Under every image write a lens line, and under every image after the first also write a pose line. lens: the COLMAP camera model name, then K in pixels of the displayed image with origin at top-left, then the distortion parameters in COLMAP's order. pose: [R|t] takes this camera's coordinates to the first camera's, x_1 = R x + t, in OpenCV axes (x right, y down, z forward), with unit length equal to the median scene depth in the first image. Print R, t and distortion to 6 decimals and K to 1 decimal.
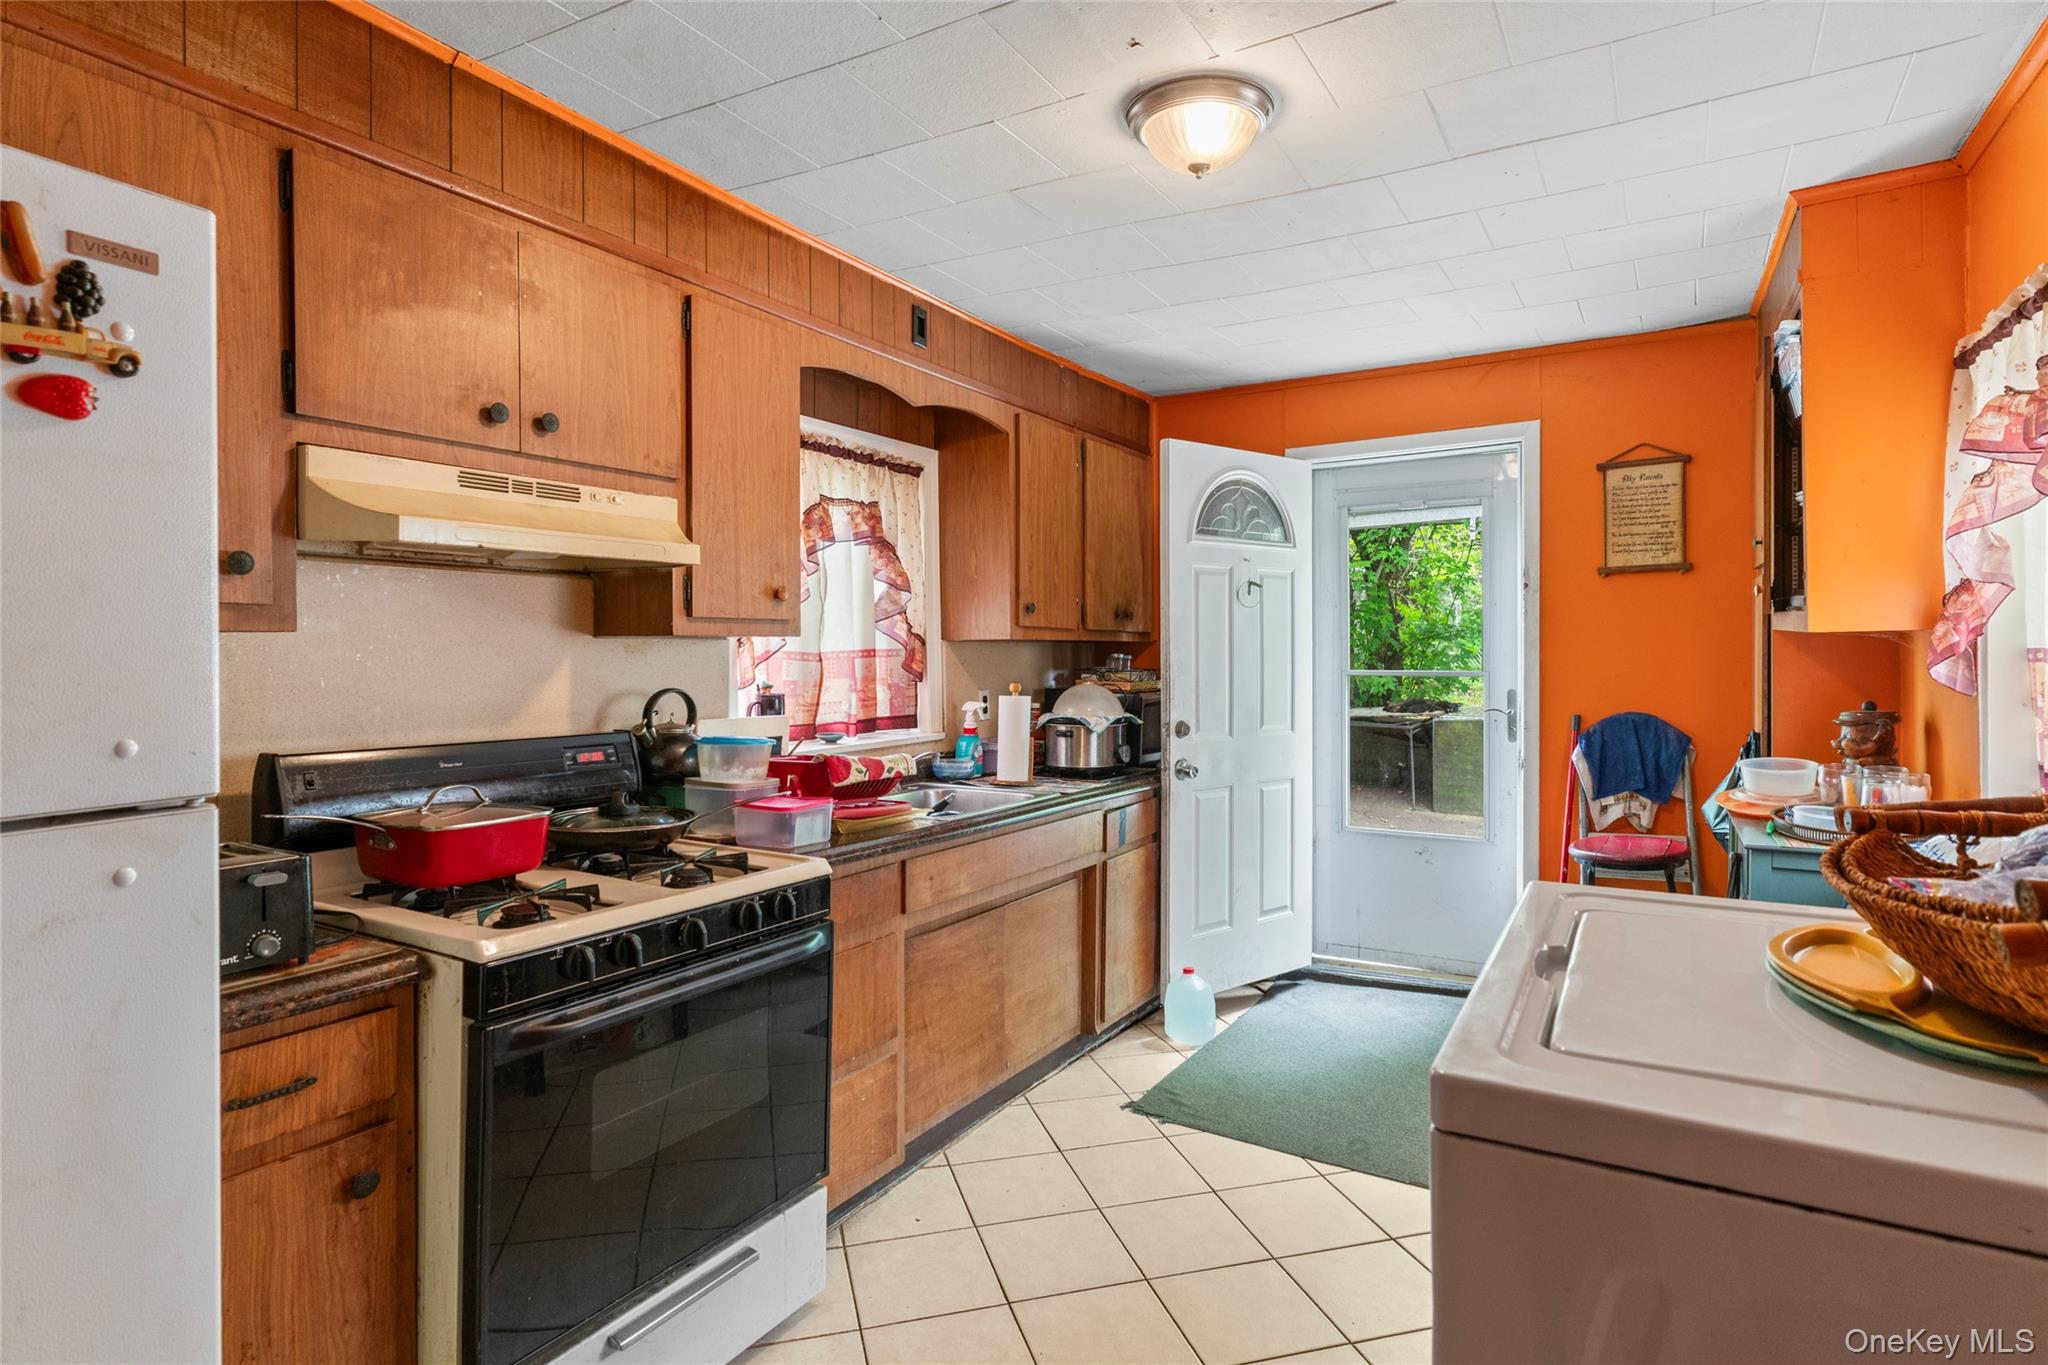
lens RADIAL K [[1066.0, 0, 1016.0], [0, 1066.0, 661.6], [0, 0, 1]] dist [0.000025, 0.000157]
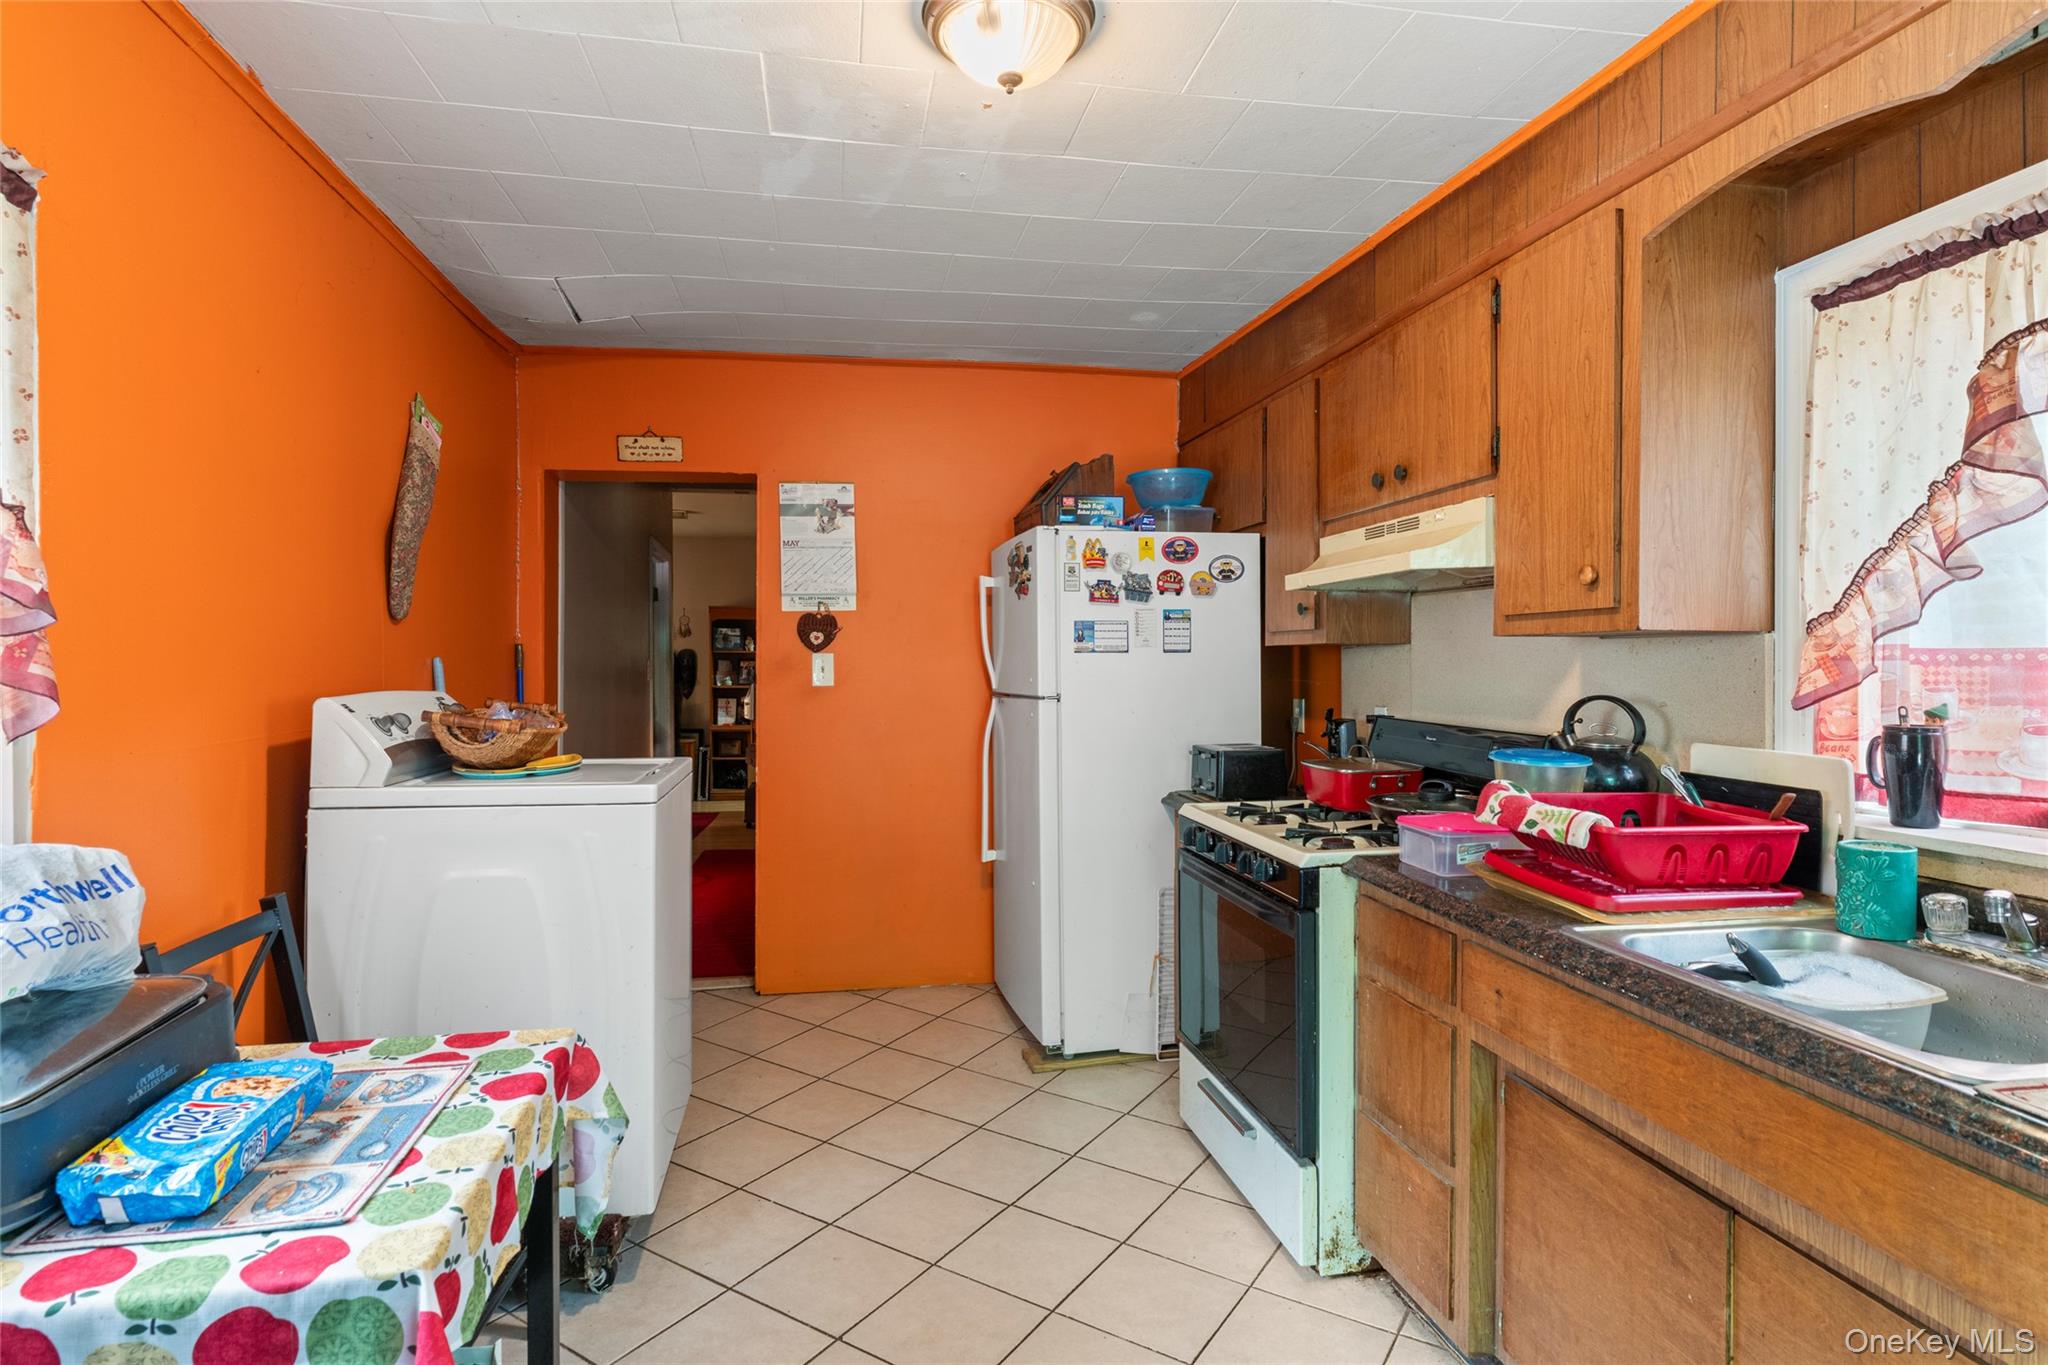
lens RADIAL K [[1066.0, 0, 1016.0], [0, 1066.0, 661.6], [0, 0, 1]] dist [0.000025, 0.000157]
pose [[-0.736726, 0.002272, -0.676187, 0.663195], [-0.001720, 0.999985, 0.005235, -0.006242], [0.676189, 0.005020, -0.736711, 1.443165]]
